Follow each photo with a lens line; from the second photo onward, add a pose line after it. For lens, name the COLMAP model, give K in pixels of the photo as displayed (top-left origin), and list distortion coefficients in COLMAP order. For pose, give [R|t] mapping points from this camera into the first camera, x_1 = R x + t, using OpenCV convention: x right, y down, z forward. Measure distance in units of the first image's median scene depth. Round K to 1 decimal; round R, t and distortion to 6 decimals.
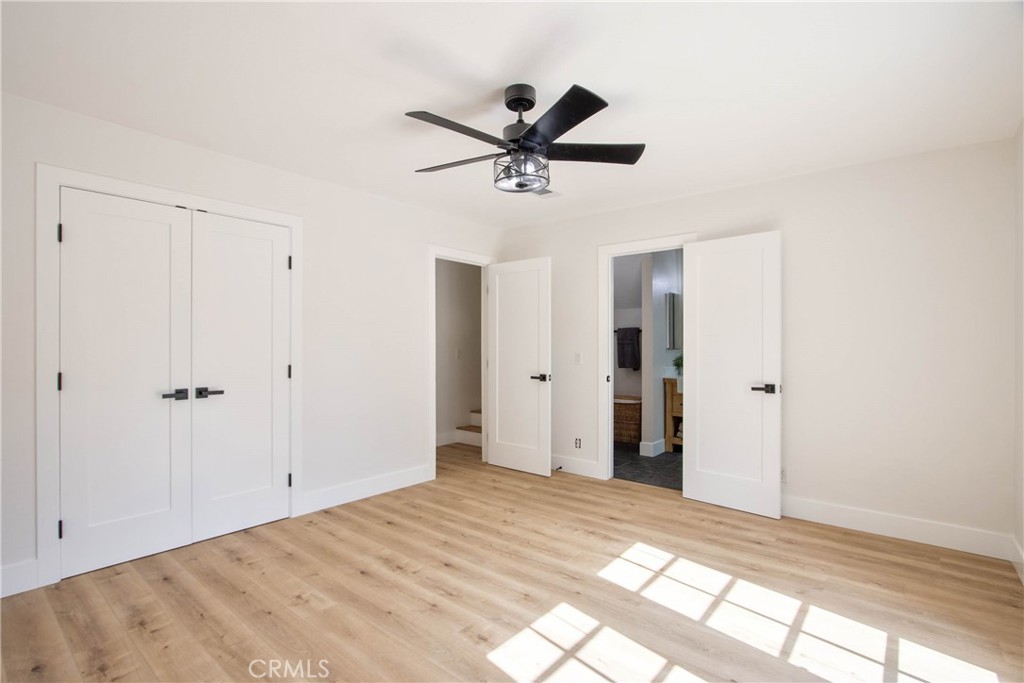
lens RADIAL K [[488.6, 0, 502.7], [0, 488.6, 343.8], [0, 0, 1]] dist [-0.017110, 0.004911]
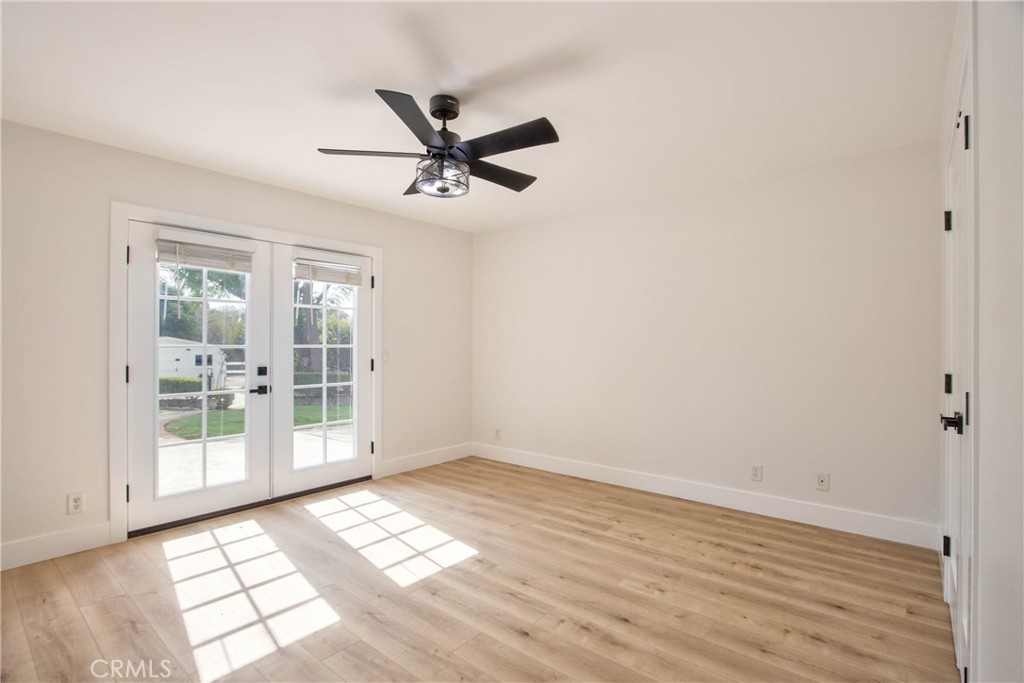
lens RADIAL K [[480.8, 0, 516.3], [0, 480.8, 357.9], [0, 0, 1]] dist [-0.011323, 0.000835]
pose [[-0.999817, -0.003341, -0.018816, -0.089643], [-0.003666, 0.999844, 0.017265, 0.019568], [0.018756, 0.017331, -0.999674, 1.810400]]
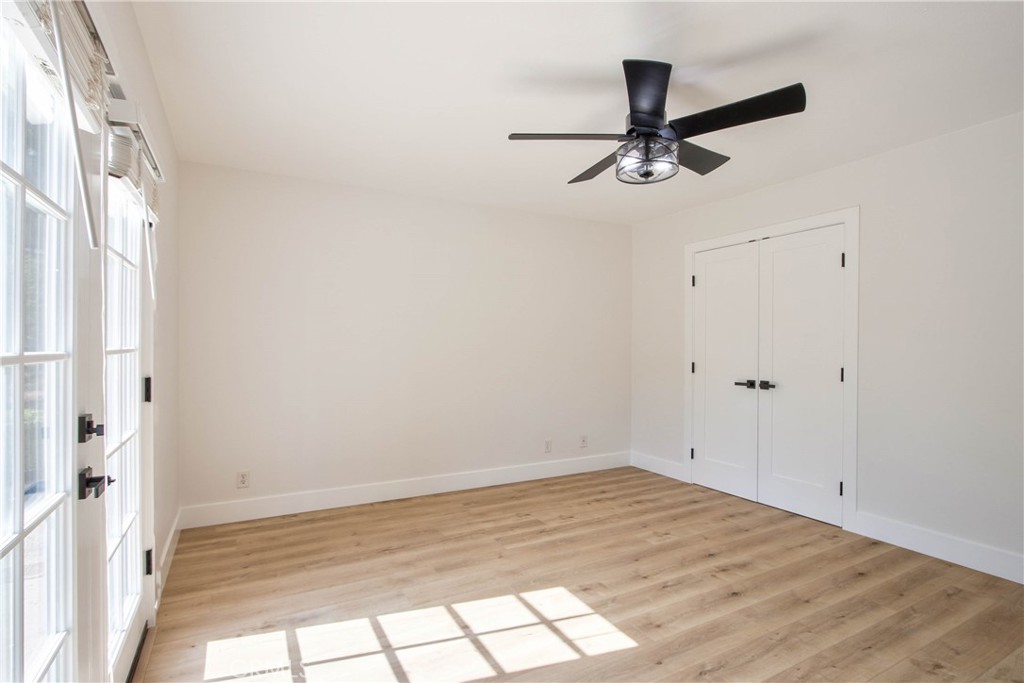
lens RADIAL K [[488.6, 0, 502.7], [0, 488.6, 343.8], [0, 0, 1]] dist [-0.017110, 0.004911]
pose [[-0.365880, -0.007339, -0.930633, 0.895709], [-0.001176, 0.999972, -0.007423, 0.012259], [0.930661, -0.001621, -0.365878, 0.976224]]
